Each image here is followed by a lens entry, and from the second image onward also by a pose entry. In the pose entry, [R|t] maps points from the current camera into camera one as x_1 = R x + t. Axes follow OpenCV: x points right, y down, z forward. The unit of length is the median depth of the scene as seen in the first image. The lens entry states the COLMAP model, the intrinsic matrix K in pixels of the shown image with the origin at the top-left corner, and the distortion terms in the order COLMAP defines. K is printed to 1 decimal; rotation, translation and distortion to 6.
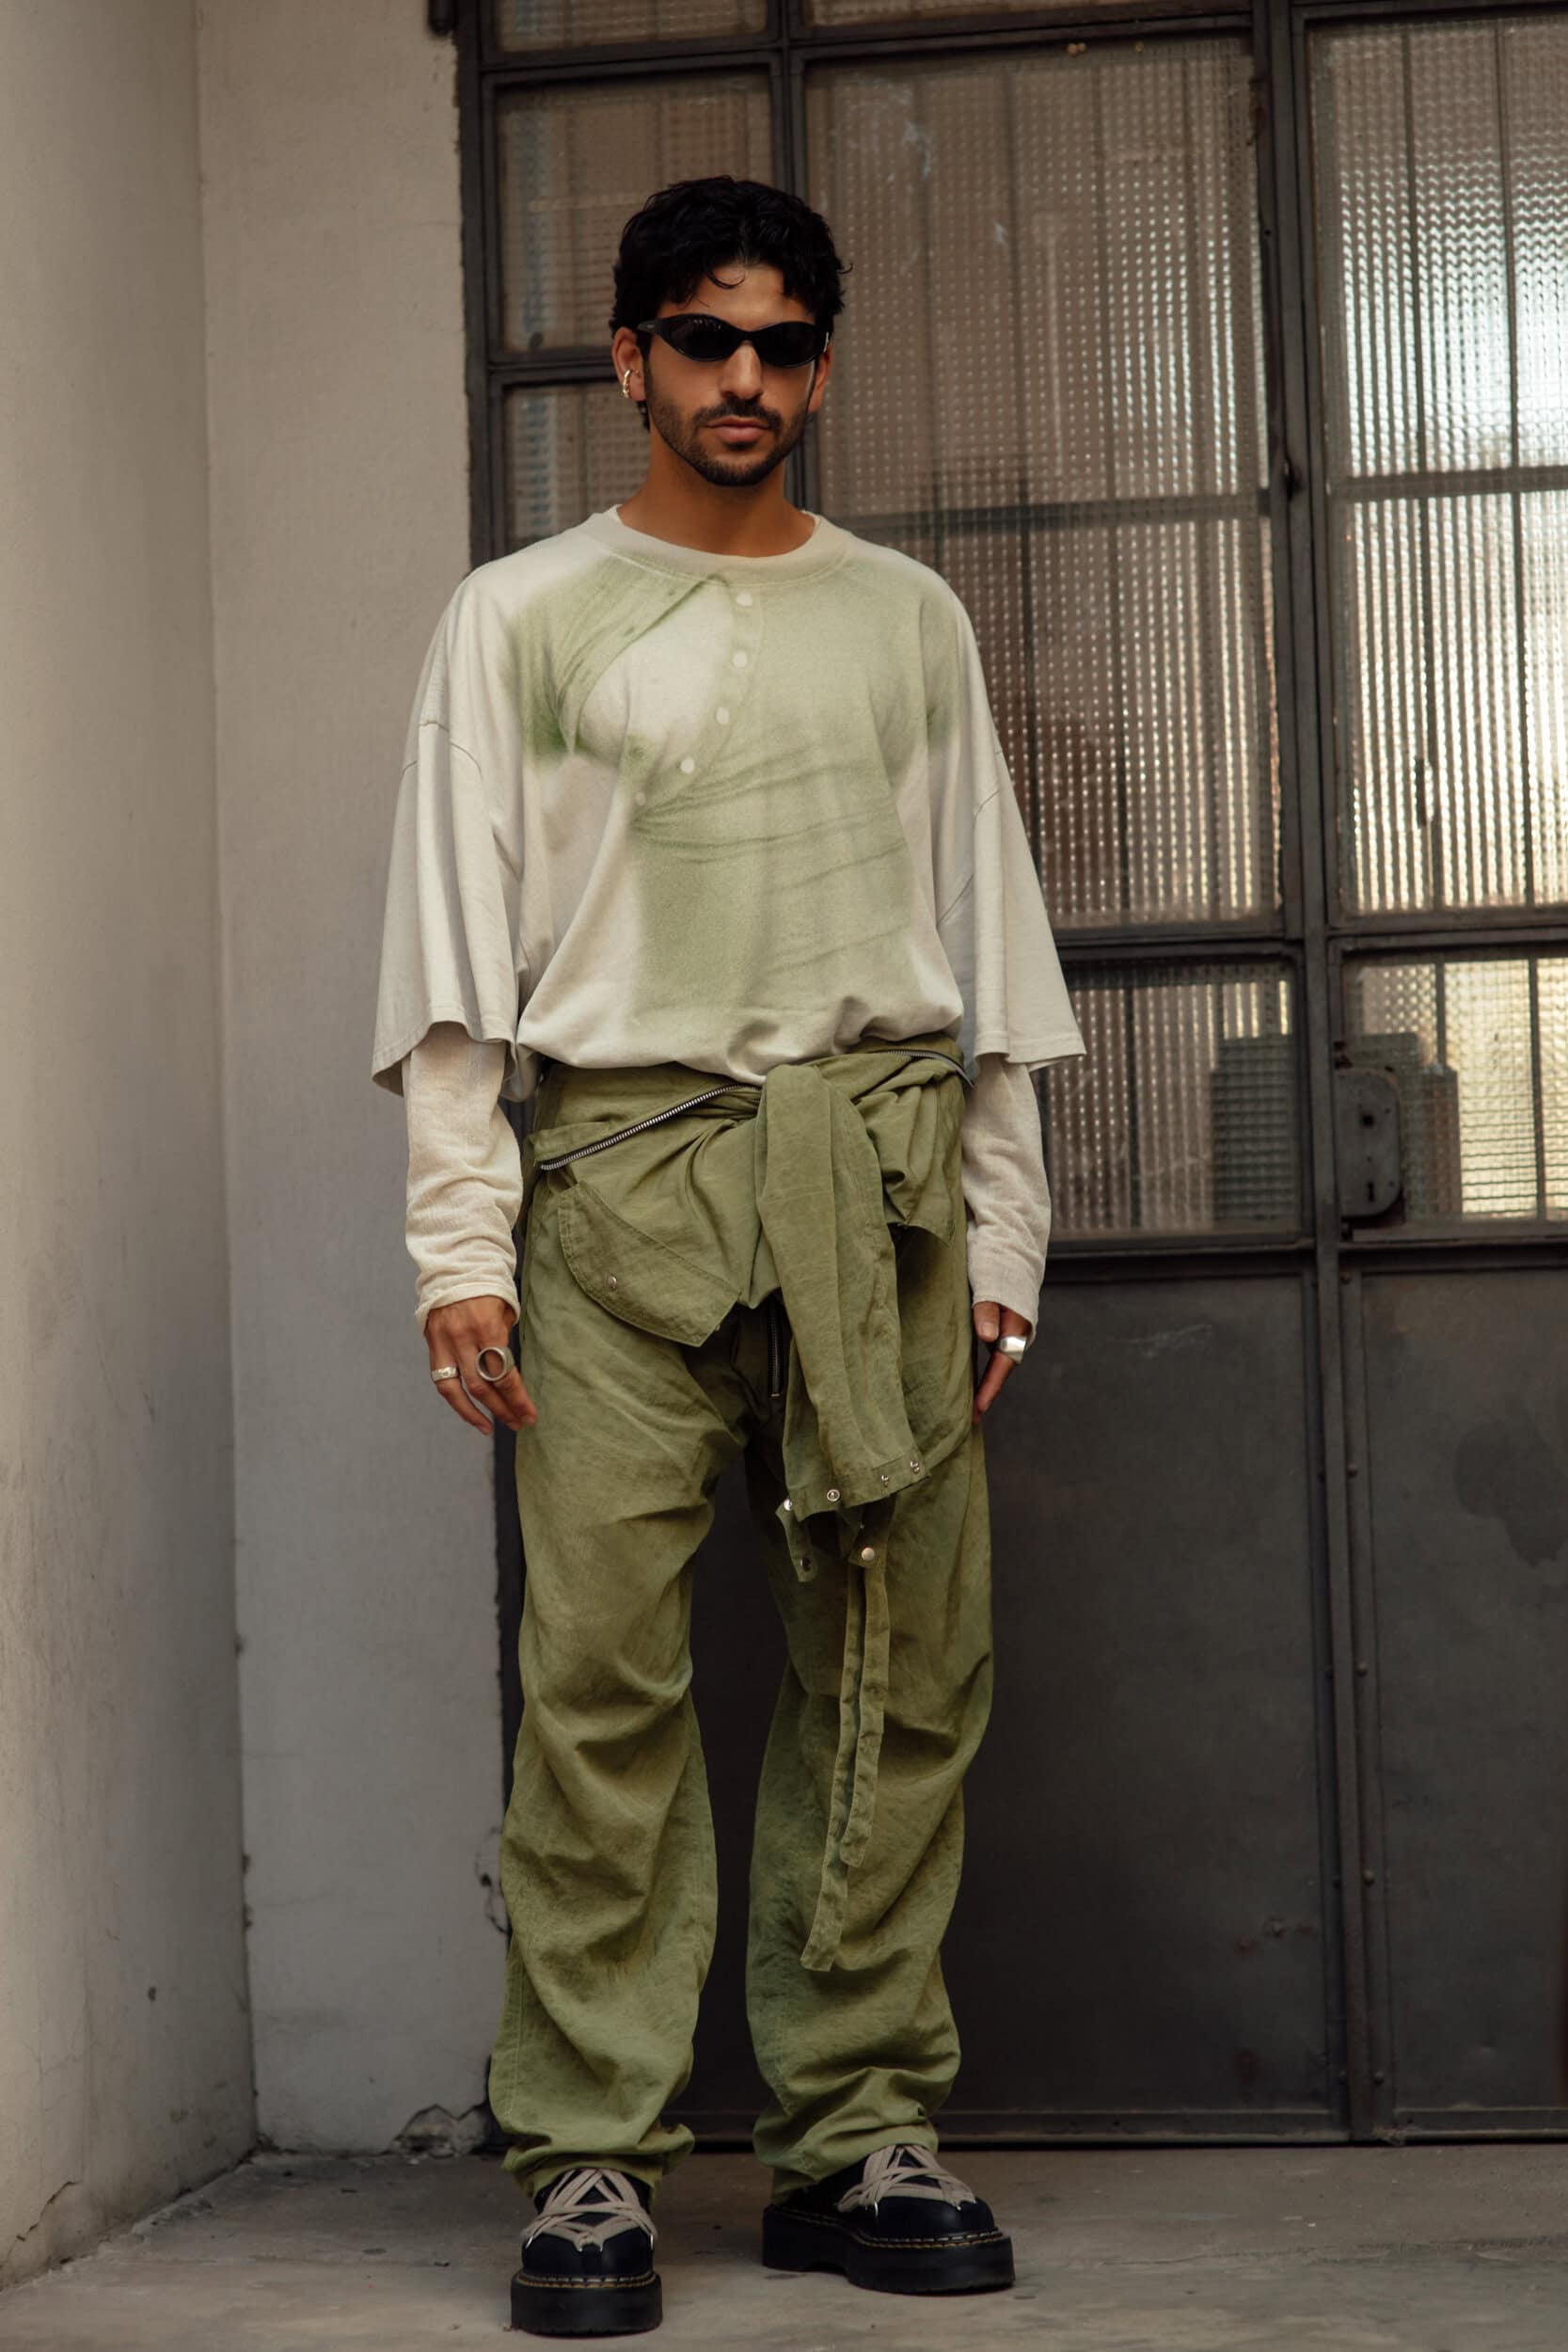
lens RADIAL K [[5613.2, 0, 779.2], [0, 5613.2, 1286.6], [0, 0, 1]] dist [0.019976, -0.758199]
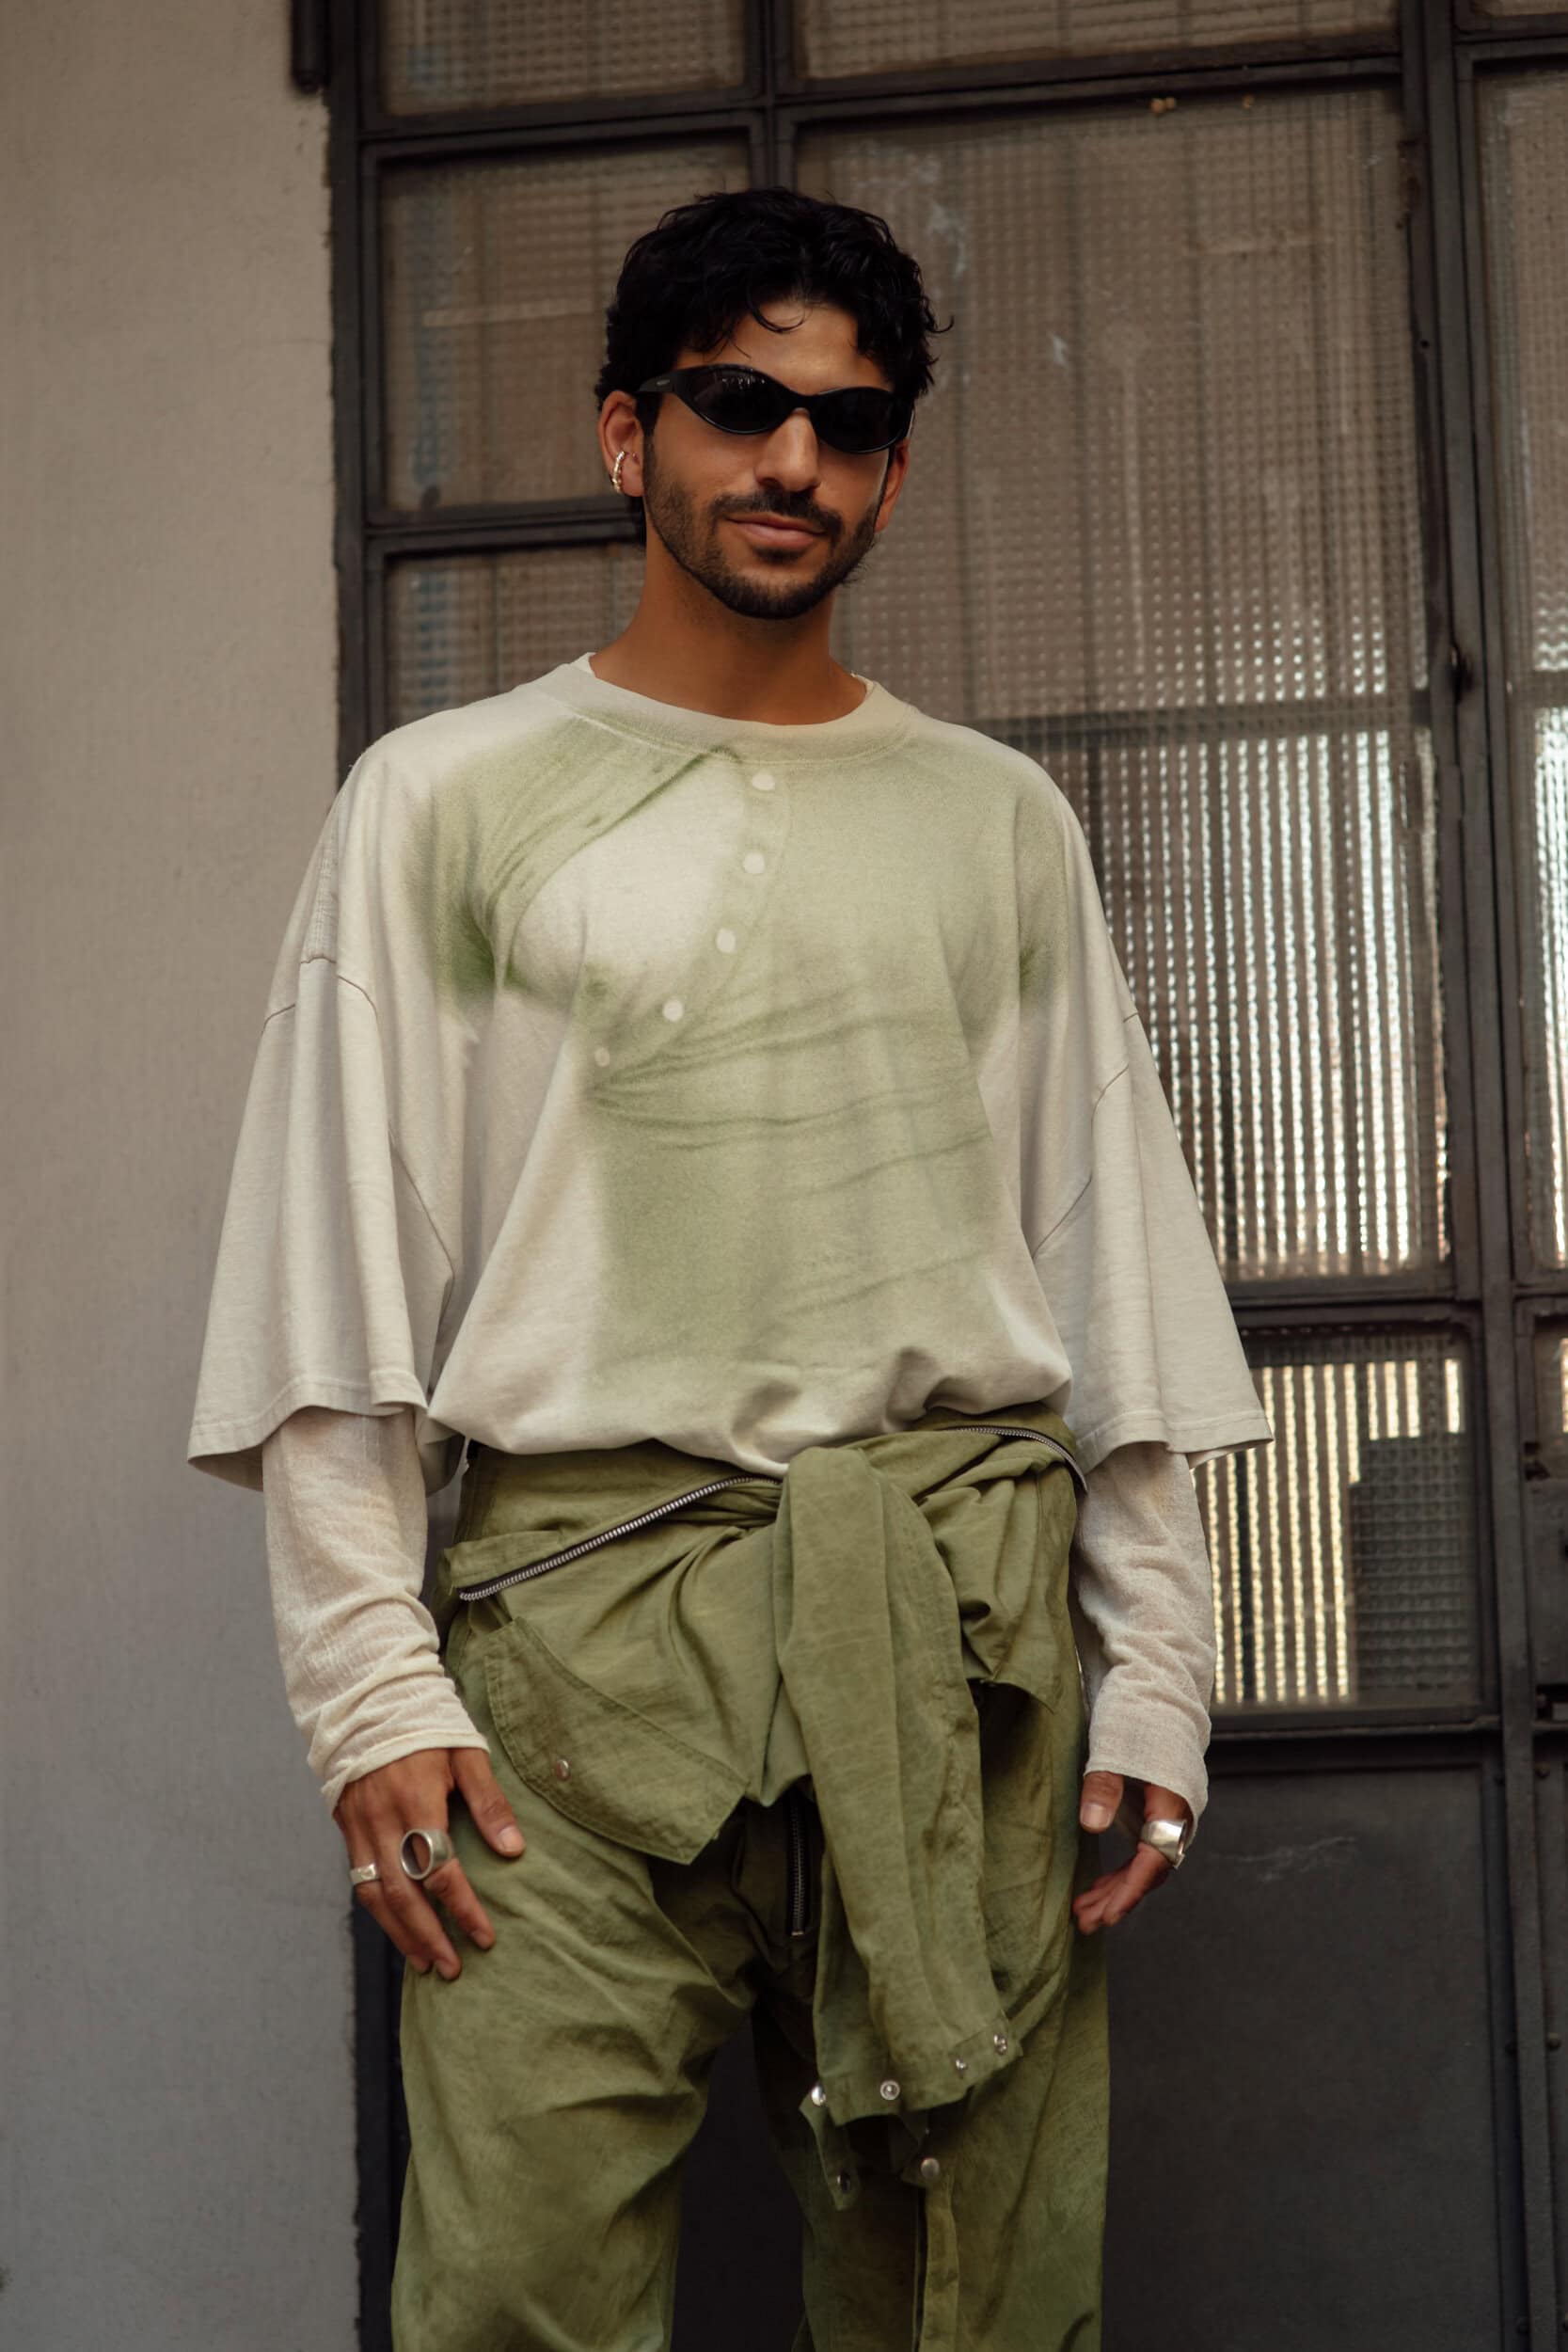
lens RADIAL K [[6646.3, 0, 788.0], [0, 6646.3, 796.2], [0, 0, 1]] dist [0.023083, -0.897434]
pose [[0.999742, 0.004493, 0.022281, -0.016015], [-0.001093, 0.988631, -0.150356, 0.003182], [-0.022703, 0.150292, 0.988381, 0.139427]]
